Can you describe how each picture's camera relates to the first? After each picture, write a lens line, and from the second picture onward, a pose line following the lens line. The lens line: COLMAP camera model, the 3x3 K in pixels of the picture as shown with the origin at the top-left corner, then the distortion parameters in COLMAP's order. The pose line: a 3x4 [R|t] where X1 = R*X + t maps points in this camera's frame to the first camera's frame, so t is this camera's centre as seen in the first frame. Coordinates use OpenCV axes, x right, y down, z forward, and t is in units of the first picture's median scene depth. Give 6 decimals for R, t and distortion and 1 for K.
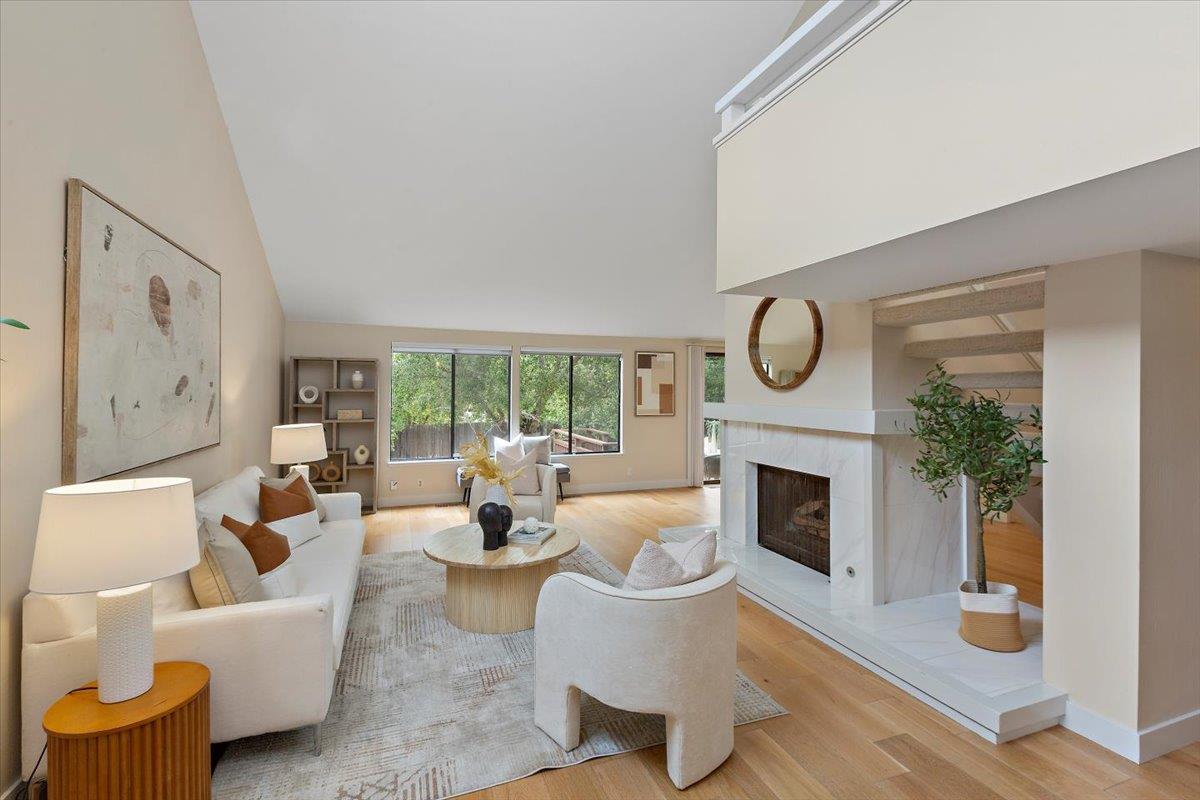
lens RADIAL K [[535.2, 0, 611.5], [0, 535.2, 391.3], [0, 0, 1]] dist [0.003518, -0.003985]
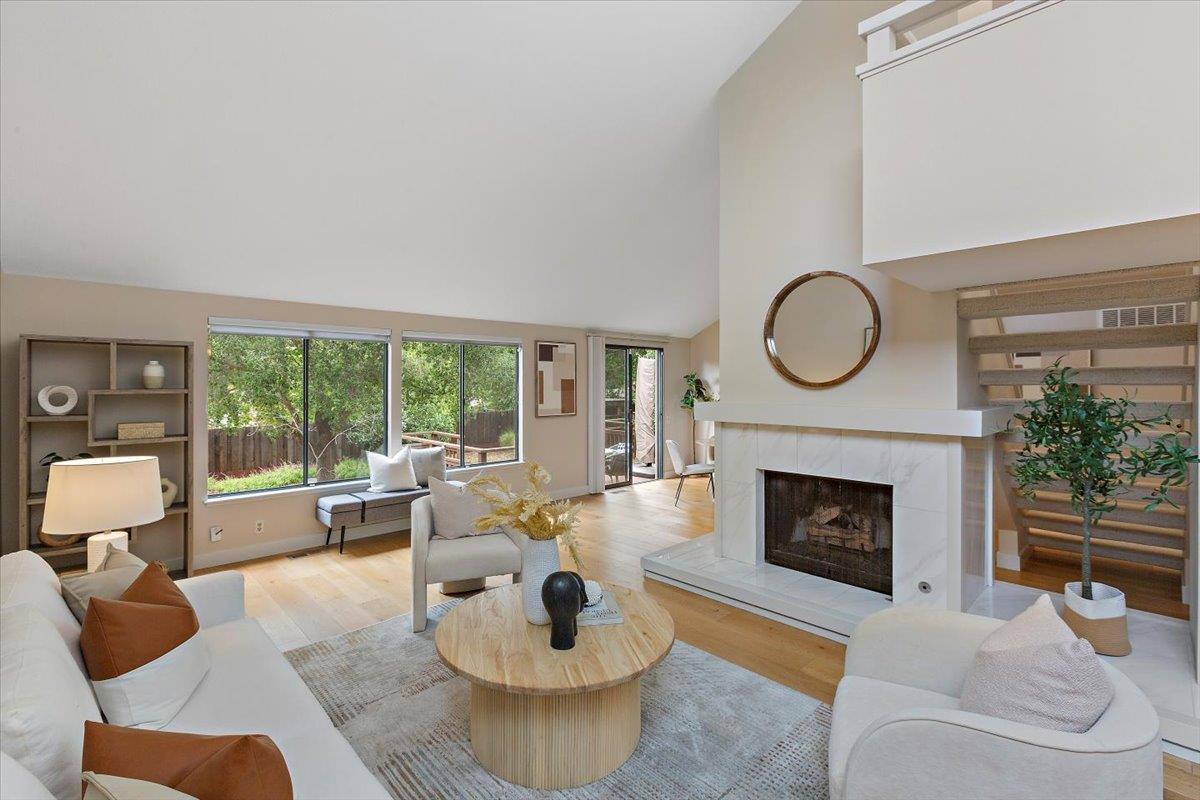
lens RADIAL K [[535.2, 0, 613.7], [0, 535.2, 383.7], [0, 0, 1]] dist [0.003518, -0.003985]
pose [[0.920129, -0.006306, 0.391565, -0.287560], [0.006914, 0.999976, -0.000143, -0.009218], [-0.391555, 0.002838, 0.920150, 0.270736]]
